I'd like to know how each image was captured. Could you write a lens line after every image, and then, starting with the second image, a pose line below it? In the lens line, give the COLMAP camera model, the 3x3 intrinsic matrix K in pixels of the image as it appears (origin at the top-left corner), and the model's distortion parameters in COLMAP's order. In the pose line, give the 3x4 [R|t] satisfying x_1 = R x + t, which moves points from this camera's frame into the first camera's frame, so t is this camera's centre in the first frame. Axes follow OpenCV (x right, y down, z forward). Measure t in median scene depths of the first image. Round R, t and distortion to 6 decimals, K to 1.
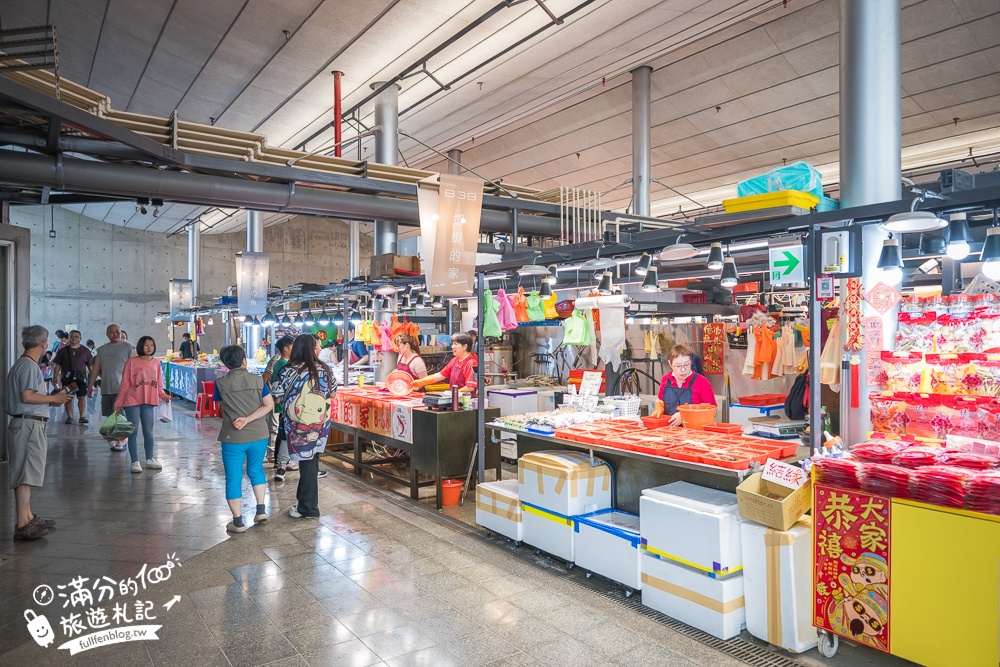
lens RADIAL K [[668.7, 0, 500.0], [0, 668.7, 332.9], [0, 0, 1]] dist [0.000133, -0.007274]
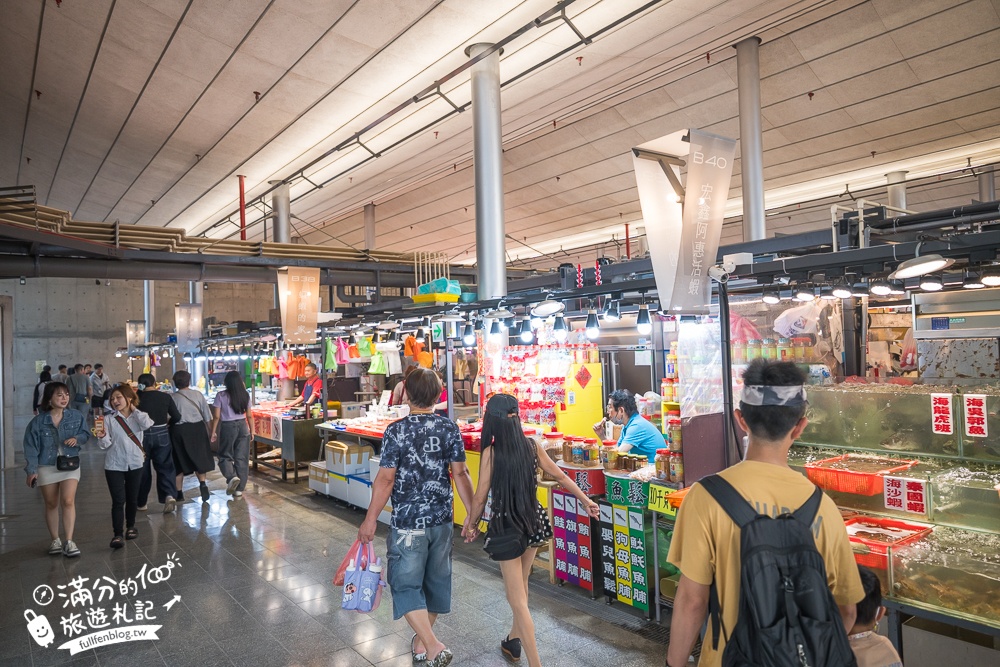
lens RADIAL K [[668.7, 0, 500.0], [0, 668.7, 332.2], [0, 0, 1]] dist [0.000133, -0.007274]
pose [[0.998873, -0.030839, 0.036076, 0.212347], [0.031703, 0.999218, -0.023632, -0.020157], [-0.035319, 0.024749, 0.999070, -0.352182]]
